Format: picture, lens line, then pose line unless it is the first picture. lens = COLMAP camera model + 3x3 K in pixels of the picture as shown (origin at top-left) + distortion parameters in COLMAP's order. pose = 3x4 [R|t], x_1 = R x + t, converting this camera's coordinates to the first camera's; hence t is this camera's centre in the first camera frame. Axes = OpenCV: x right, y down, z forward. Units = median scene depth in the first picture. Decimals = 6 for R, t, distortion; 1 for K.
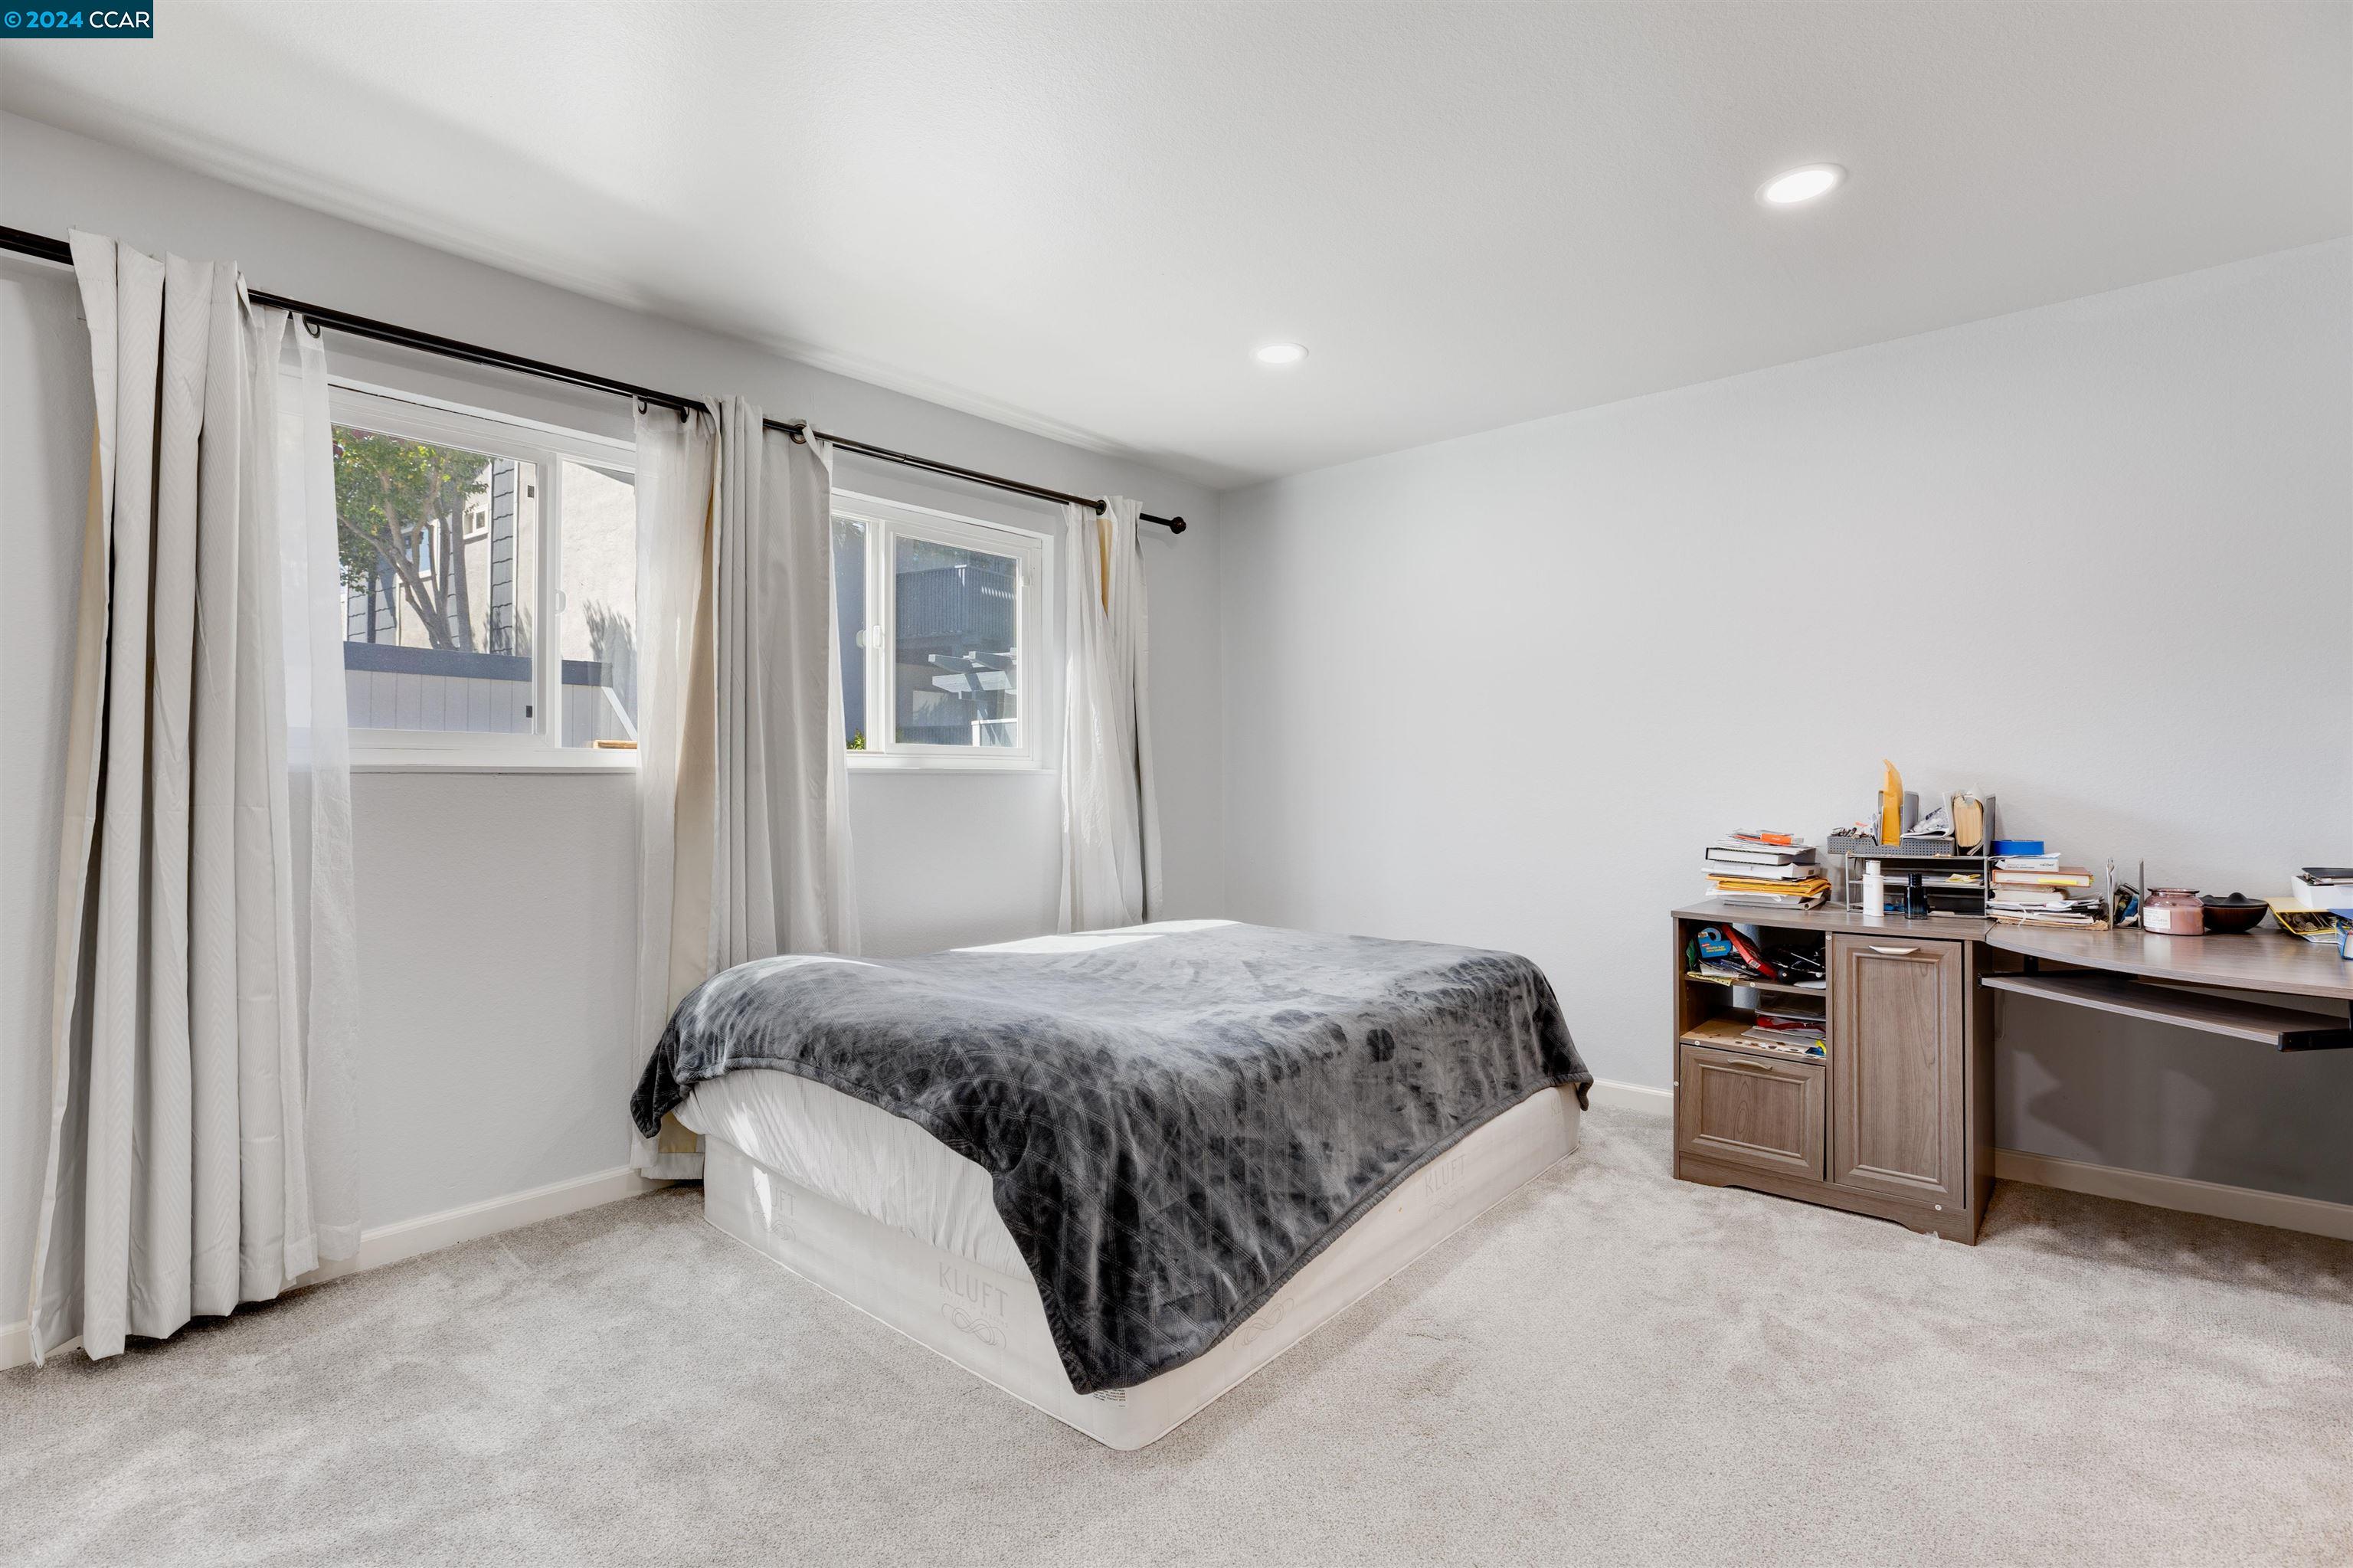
lens RADIAL K [[1063.8, 0, 1185.2], [0, 1063.8, 777.1], [0, 0, 1]] dist [-0.031664, 0.012227]
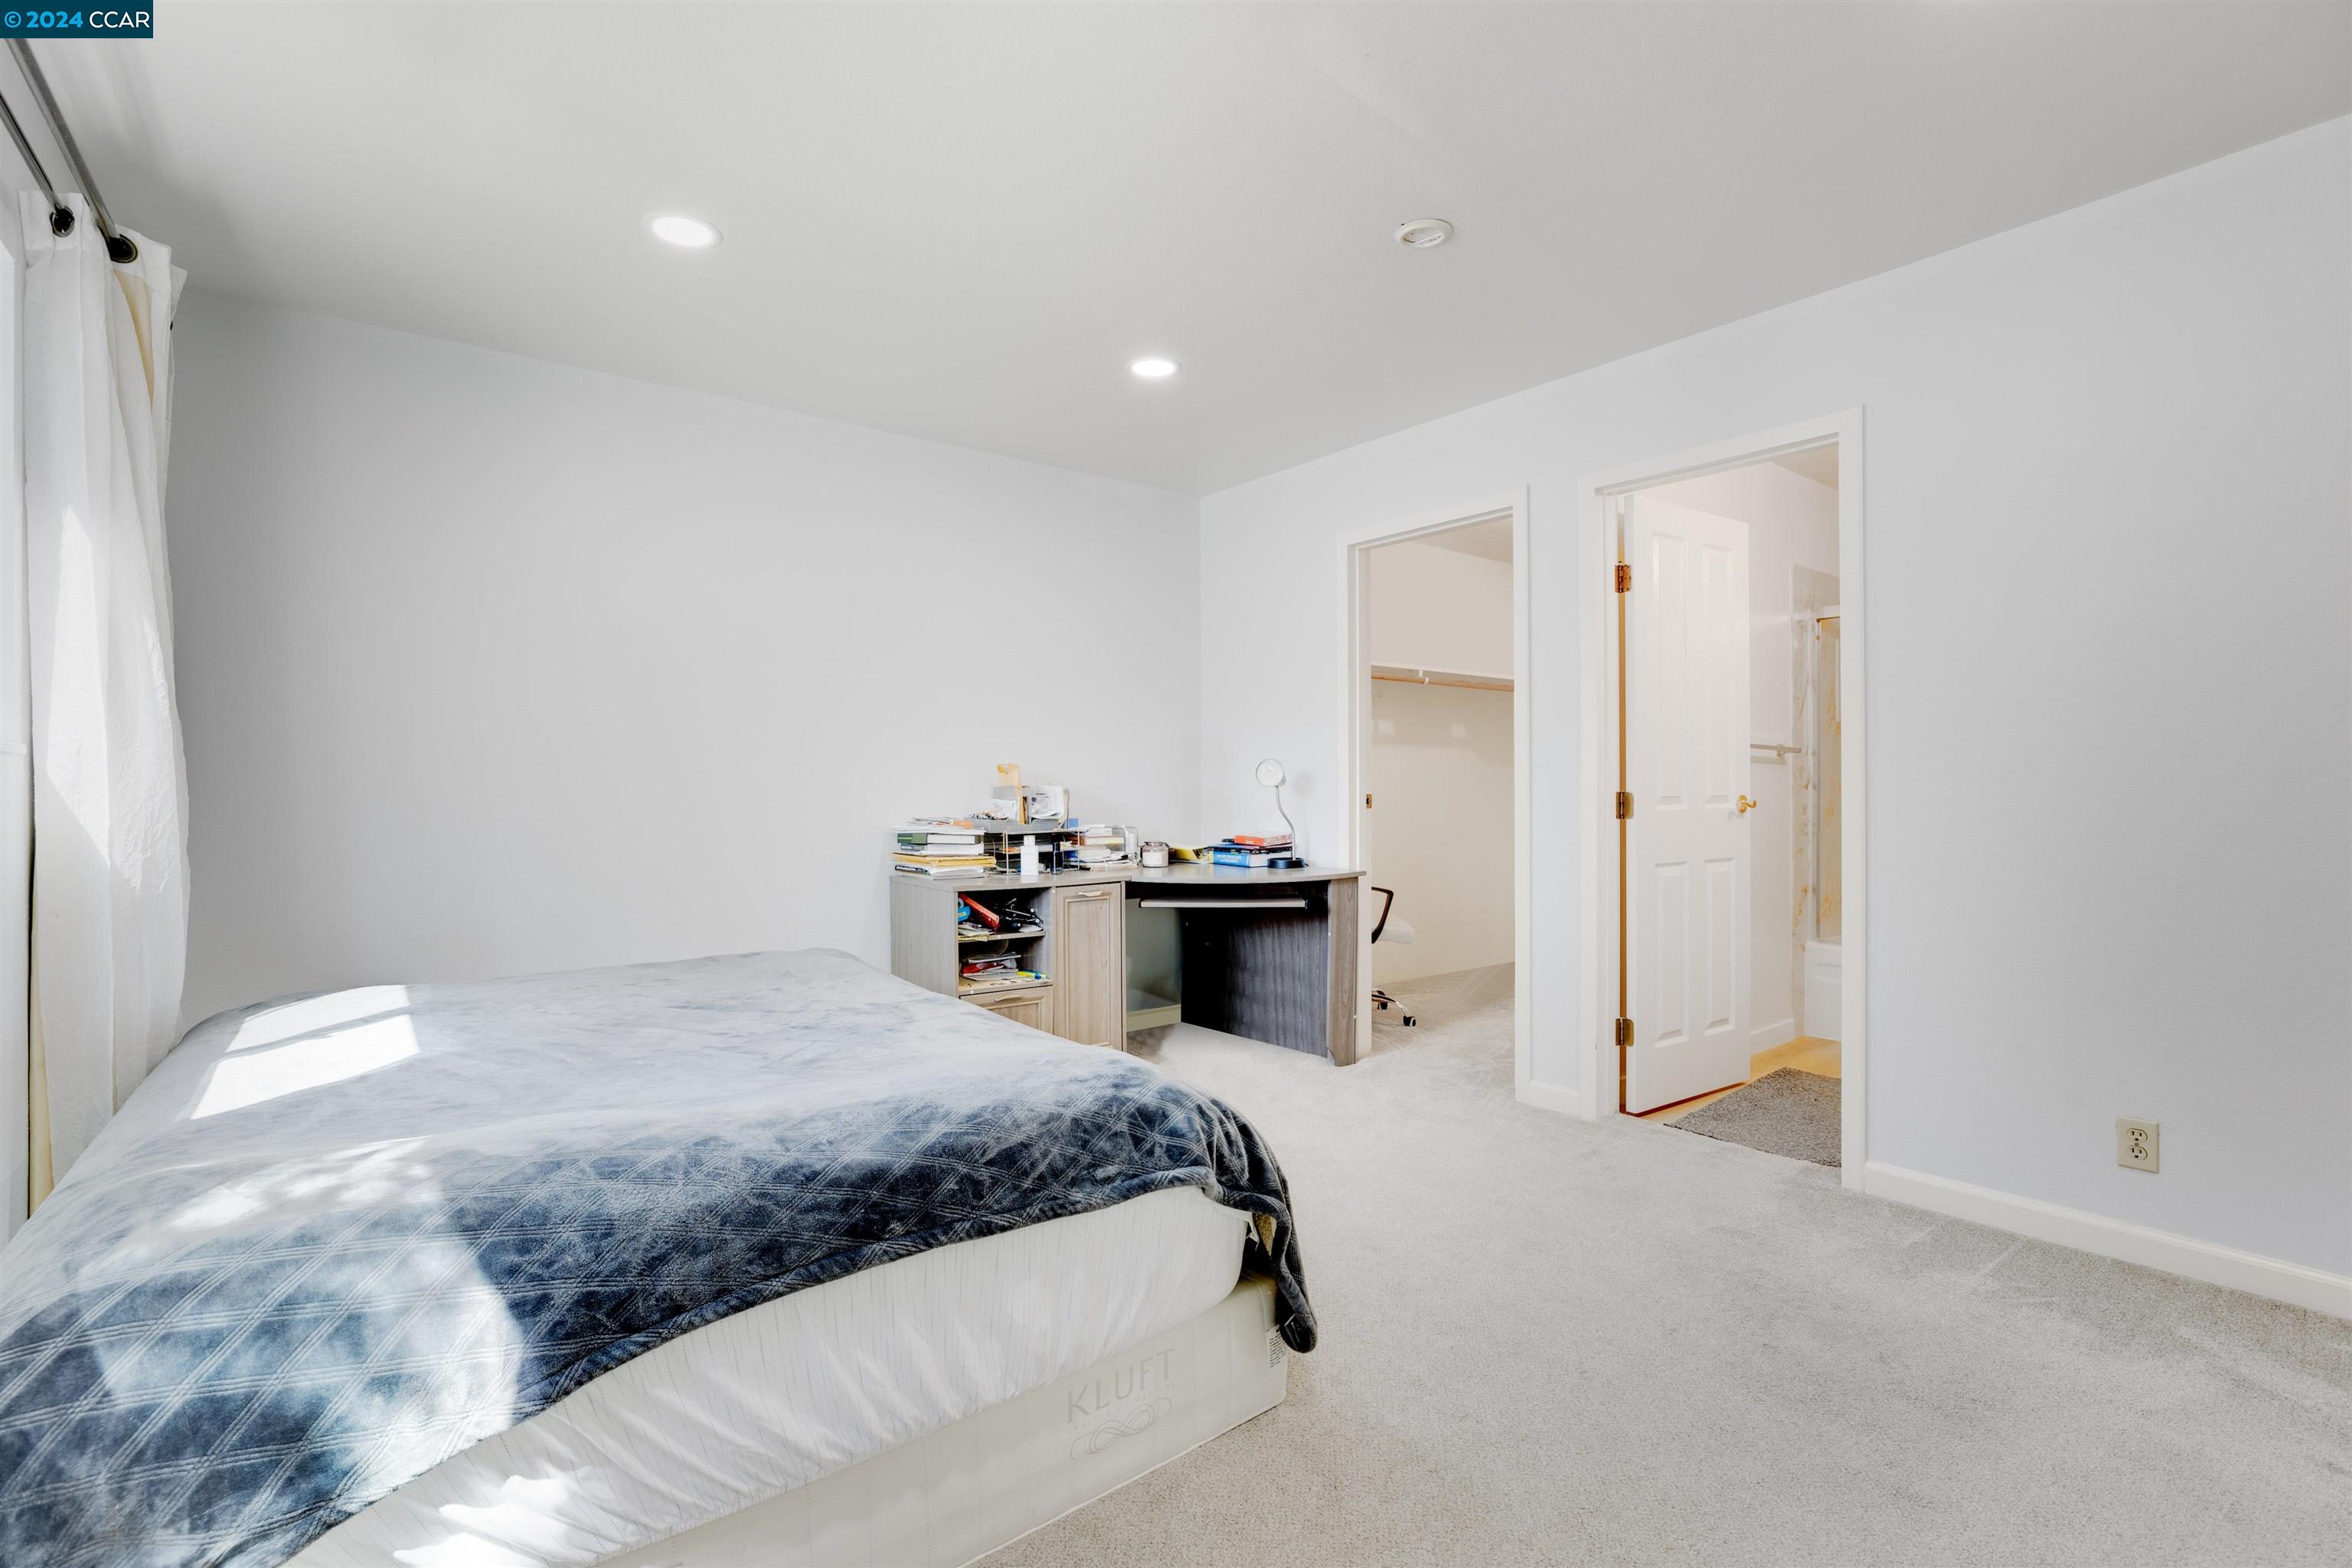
lens RADIAL K [[1059.5, 0, 1177.8], [0, 1059.5, 784.9], [0, 0, 1]] dist [-0.024788, 0.009519]
pose [[0.197982, 0.001056, 0.980205, -0.688649], [-0.003751, 0.999993, -0.000320, 0.013335], [-0.980198, -0.003613, 0.197985, 0.551385]]
